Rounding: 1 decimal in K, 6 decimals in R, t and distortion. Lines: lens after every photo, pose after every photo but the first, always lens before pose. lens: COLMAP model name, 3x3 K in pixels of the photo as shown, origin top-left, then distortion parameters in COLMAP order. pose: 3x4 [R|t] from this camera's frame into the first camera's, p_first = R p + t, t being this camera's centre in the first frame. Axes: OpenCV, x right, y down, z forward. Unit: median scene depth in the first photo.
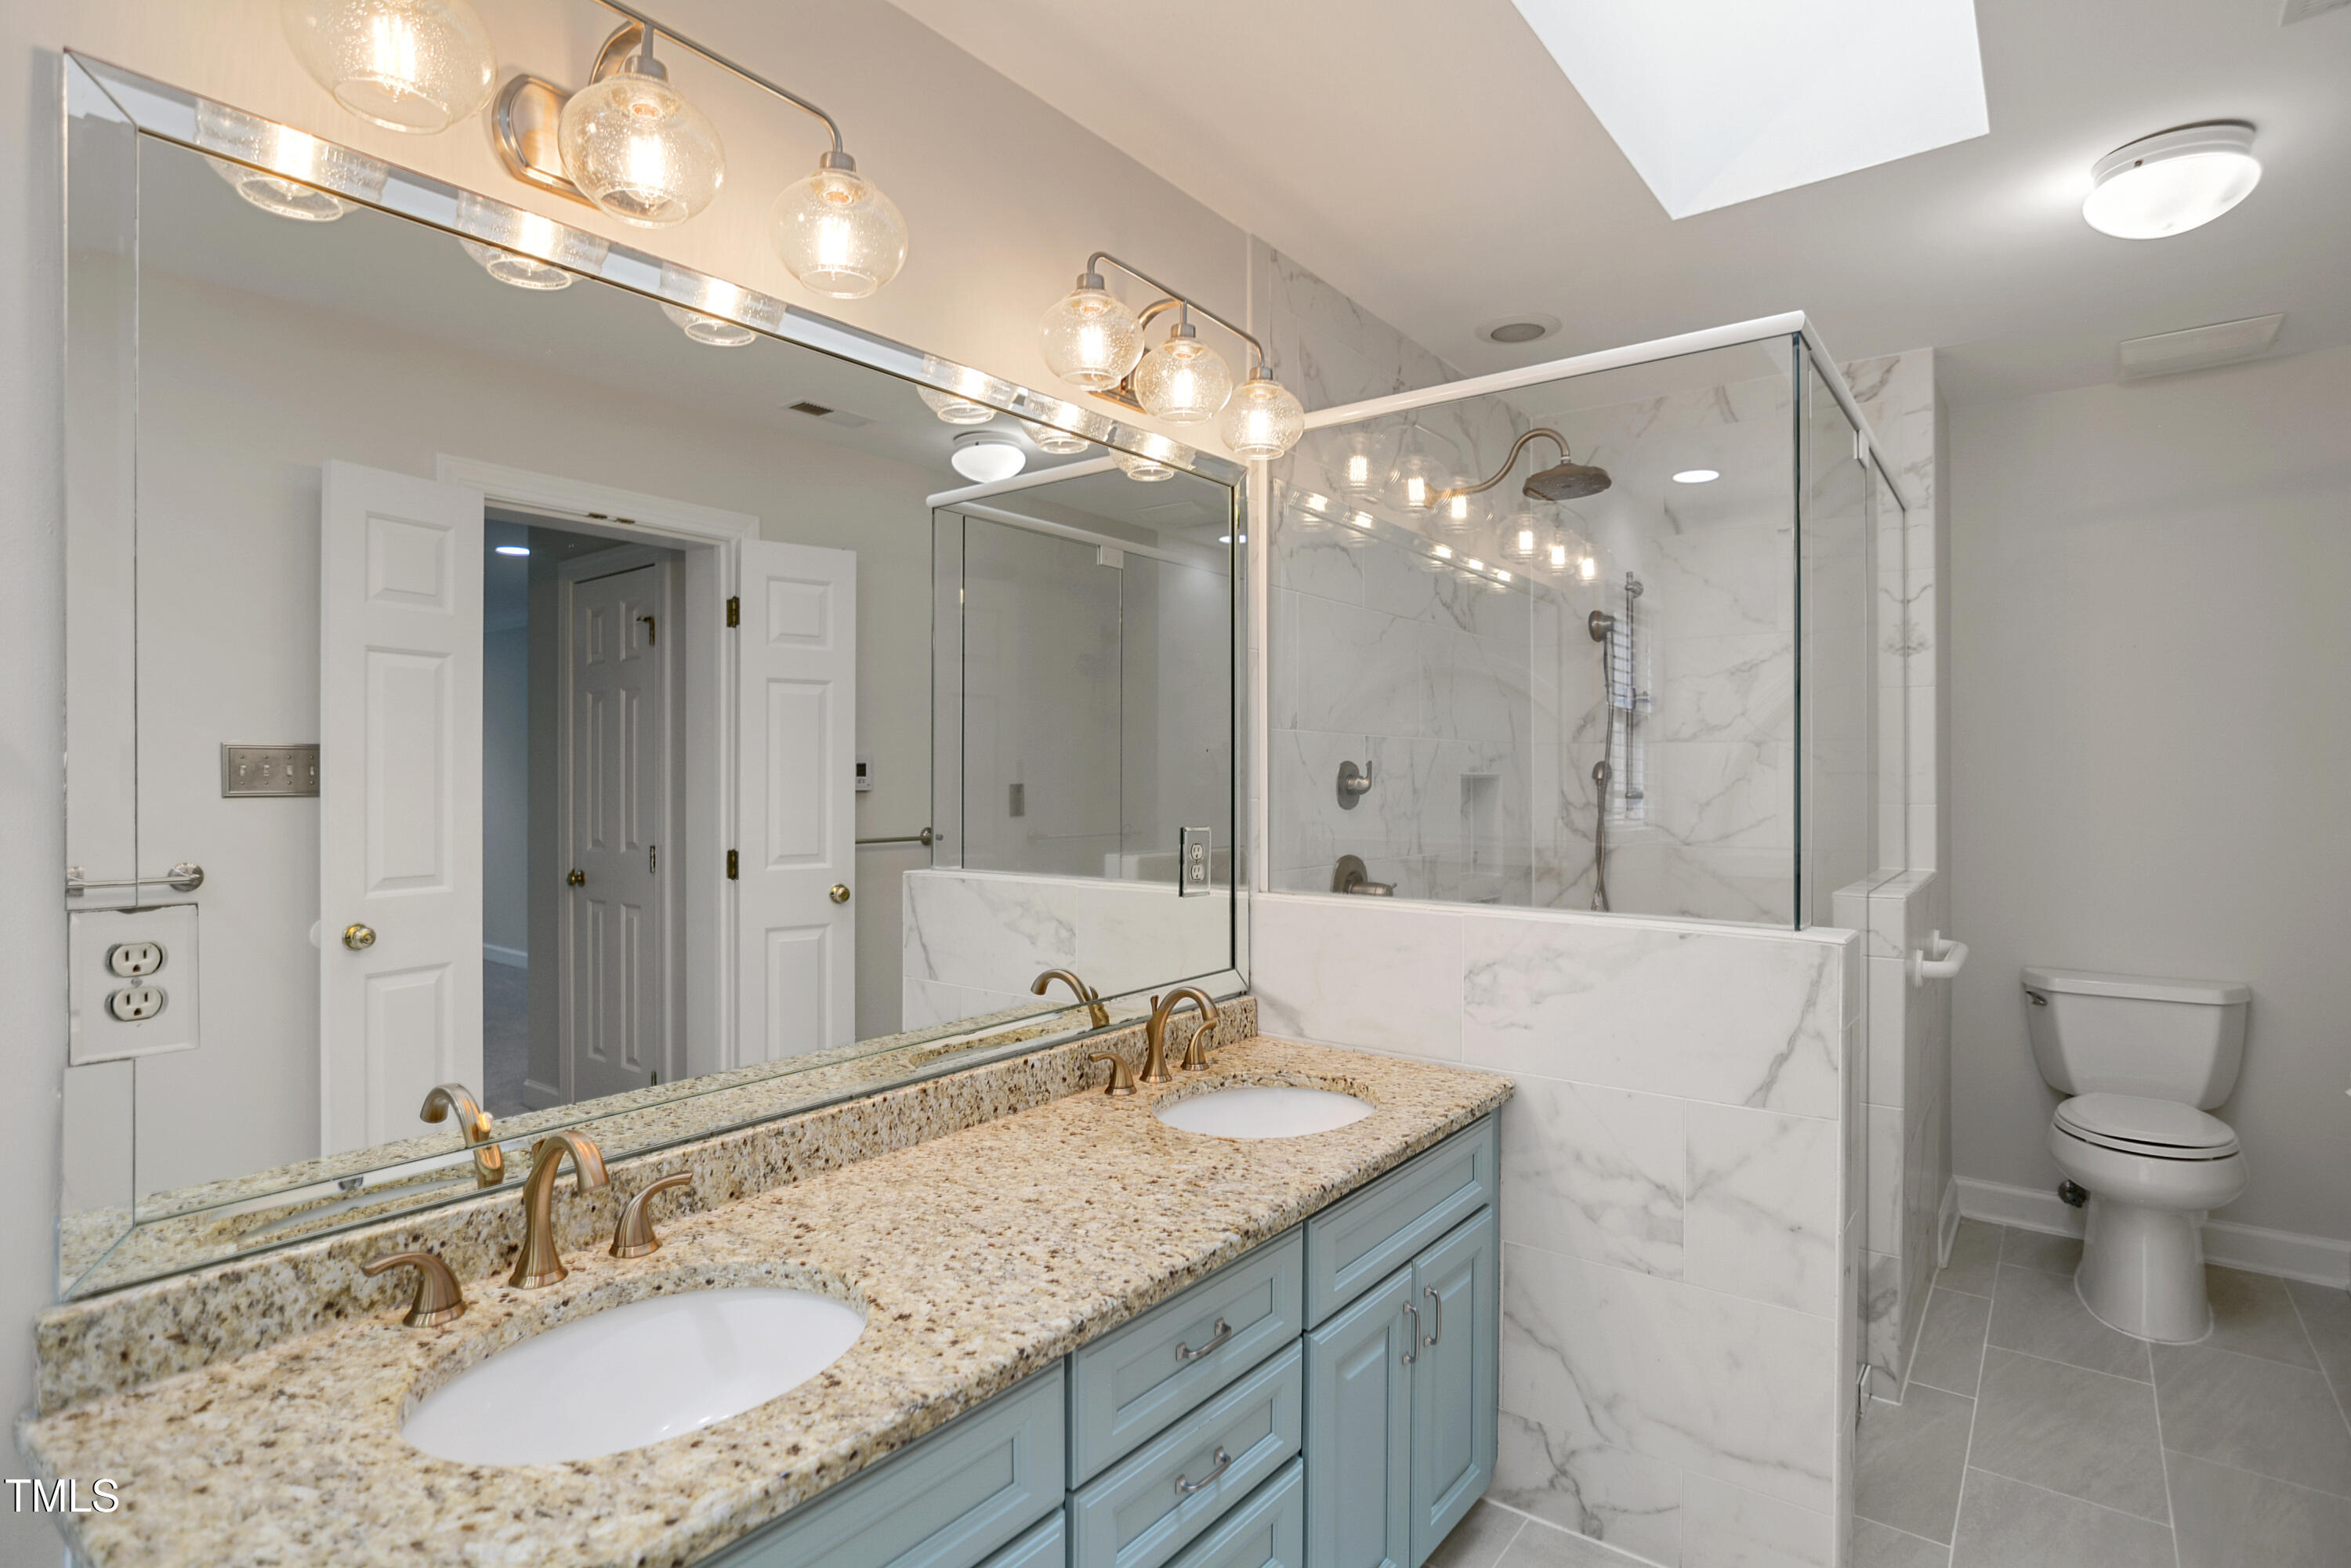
lens RADIAL K [[1158.3, 0, 1175.5], [0, 1158.3, 784.0], [0, 0, 1]] dist [-0.003462, -0.013157]
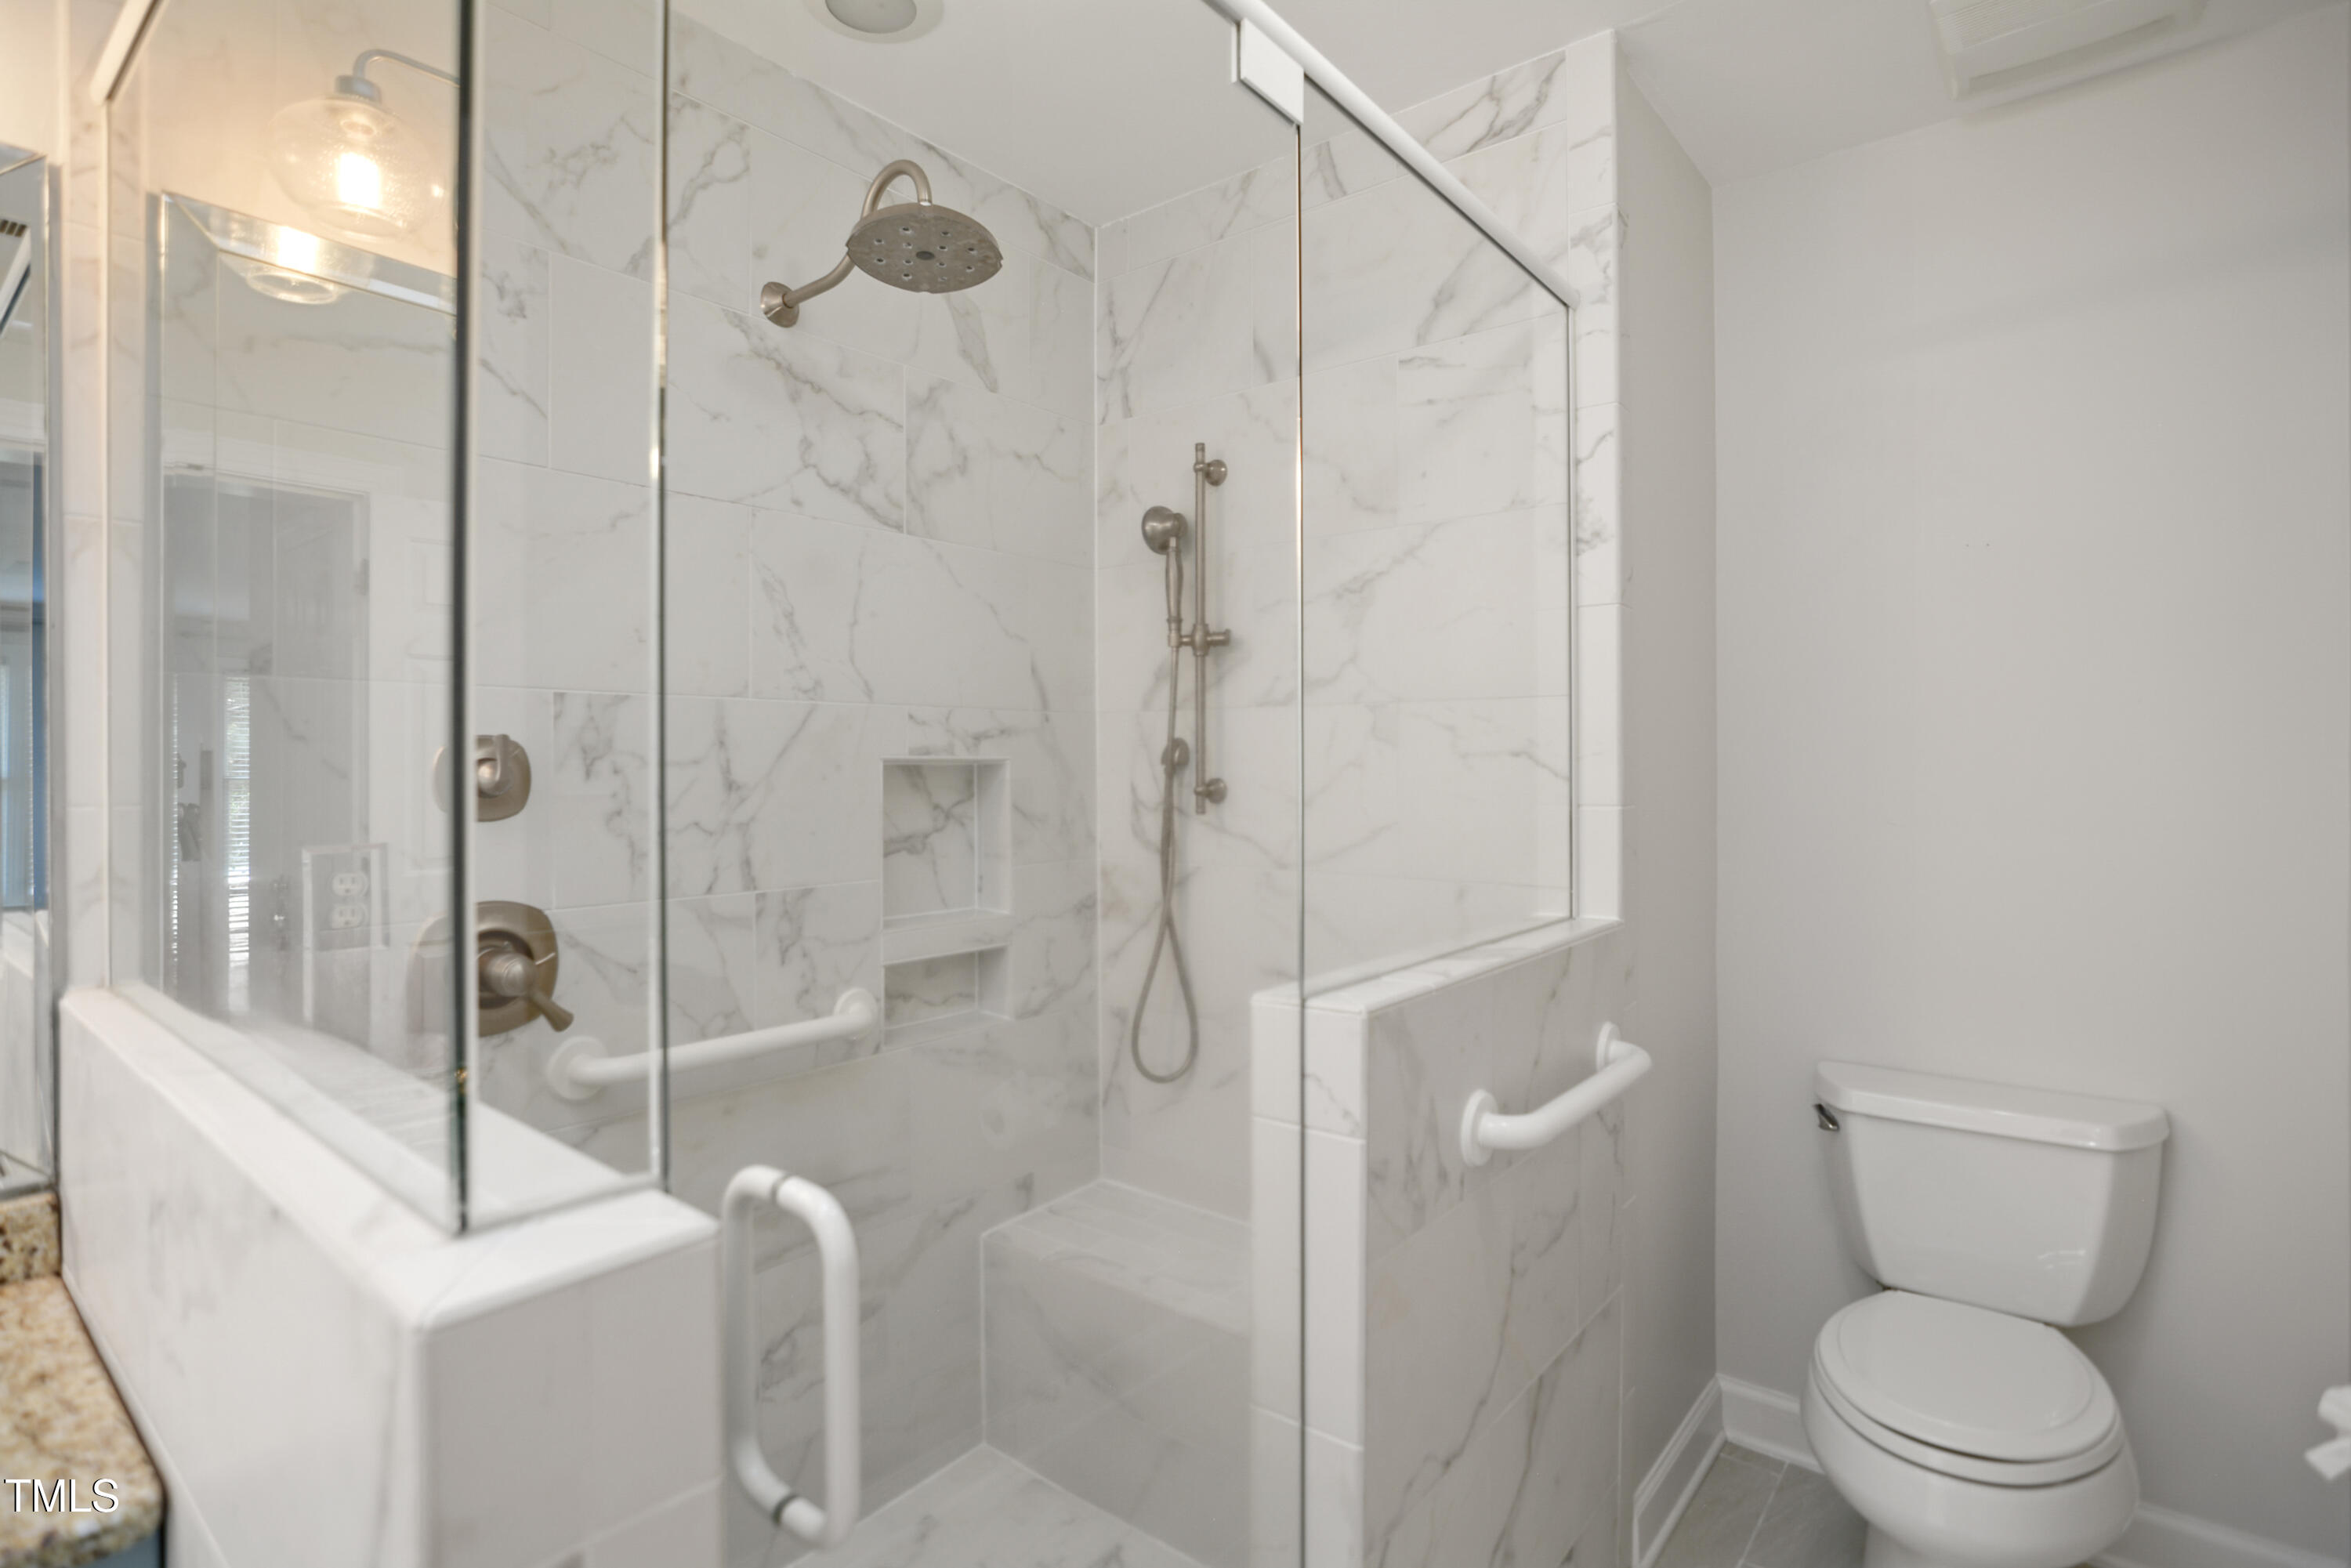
lens RADIAL K [[1148.9, 0, 1149.9], [0, 1148.9, 779.6], [0, 0, 1]] dist [-0.026693, -0.000648]
pose [[0.999574, -0.001574, -0.029139, 0.432926], [0.001718, 0.999986, 0.004922, 0.000803], [0.029131, -0.004970, 0.999563, 0.408843]]
